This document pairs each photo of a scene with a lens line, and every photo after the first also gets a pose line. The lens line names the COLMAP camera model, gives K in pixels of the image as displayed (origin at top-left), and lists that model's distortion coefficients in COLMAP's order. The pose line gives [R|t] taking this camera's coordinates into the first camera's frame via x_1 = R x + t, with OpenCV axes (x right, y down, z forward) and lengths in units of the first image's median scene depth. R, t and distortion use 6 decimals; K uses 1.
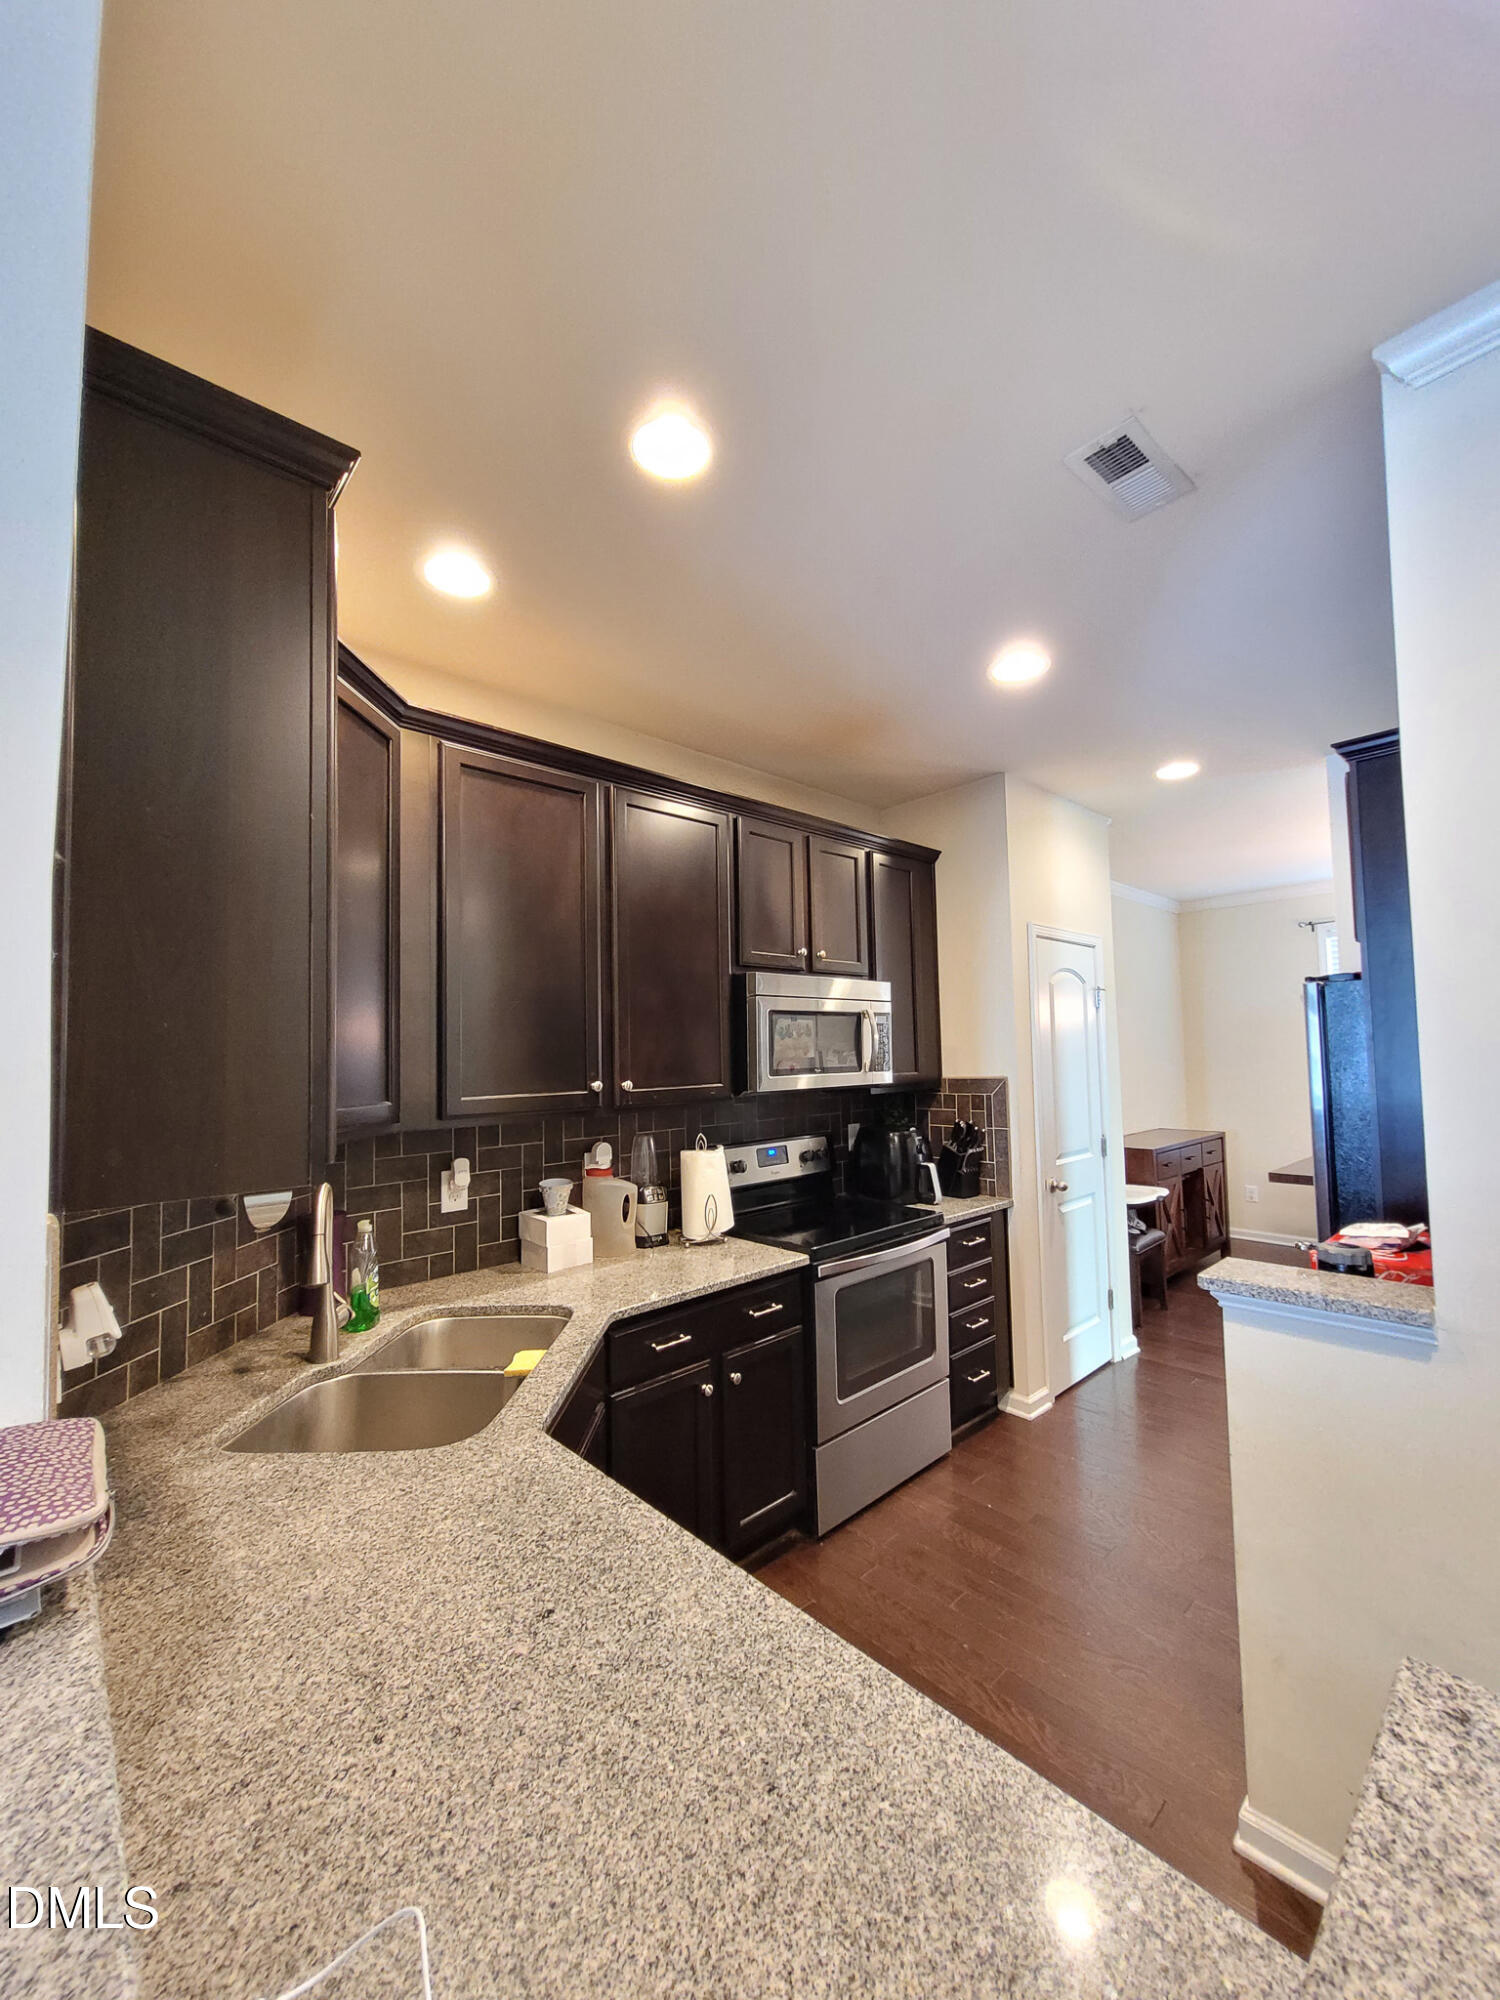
lens RADIAL K [[783.6, 0, 756.7], [0, 783.6, 1005.0], [0, 0, 1]] dist [-0.000061, 0.000307]
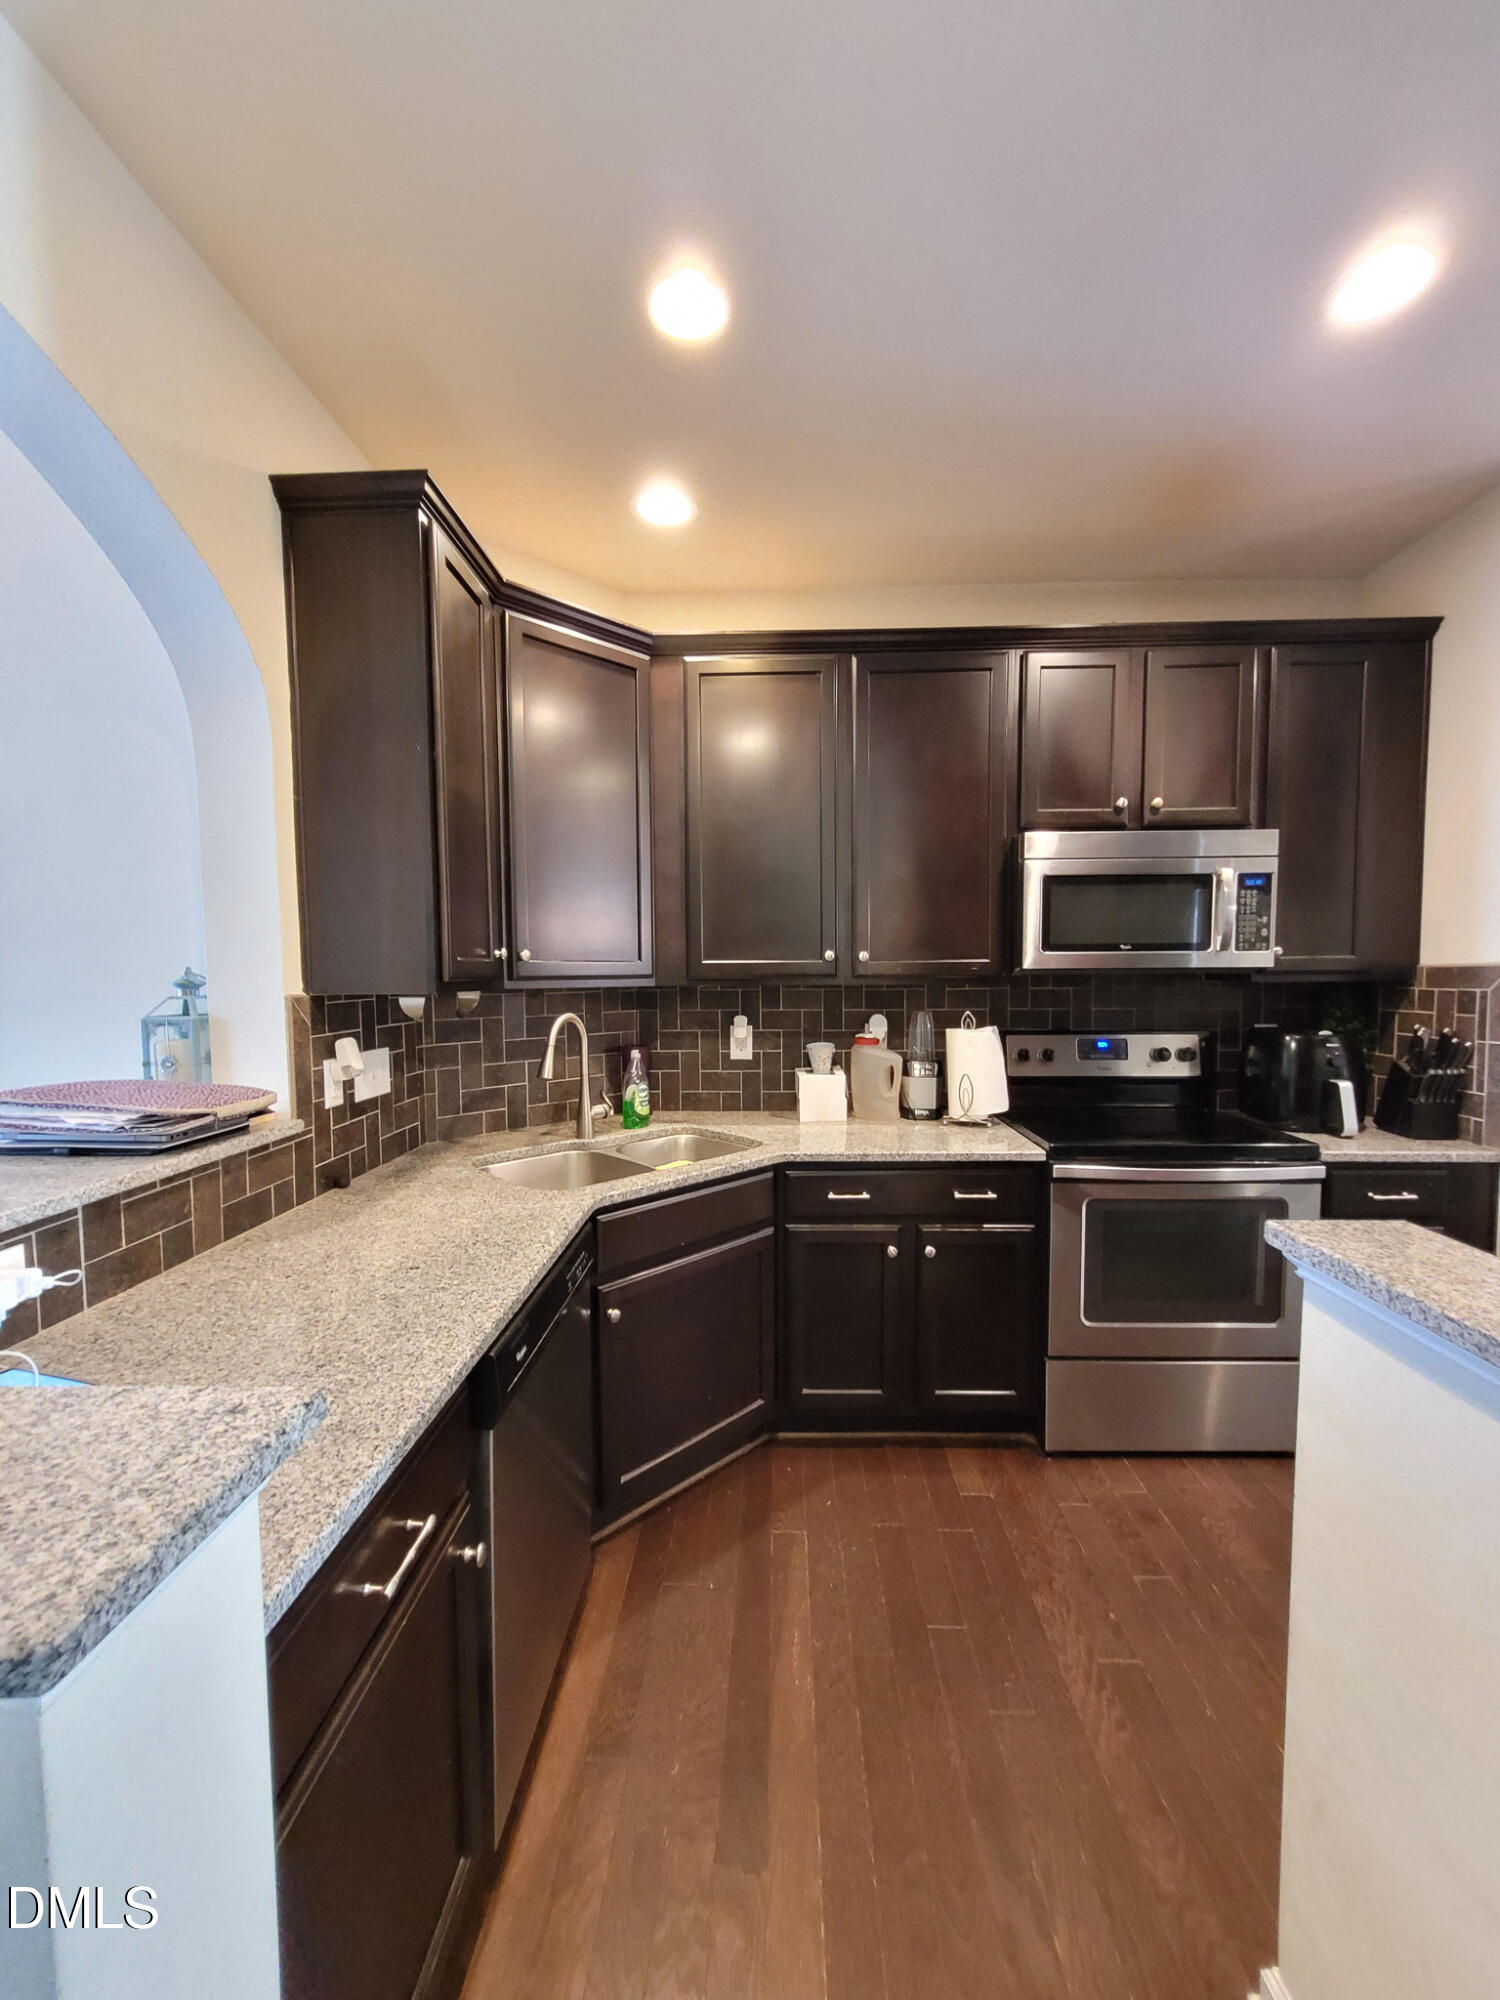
lens RADIAL K [[783.6, 0, 755.4], [0, 783.6, 1005.3], [0, 0, 1]] dist [-0.000061, 0.000307]
pose [[0.712247, 0.049379, -0.700190, 0.410871], [0.034546, 0.993848, 0.105229, 0.047589], [0.701078, -0.099138, 0.706159, 0.150592]]
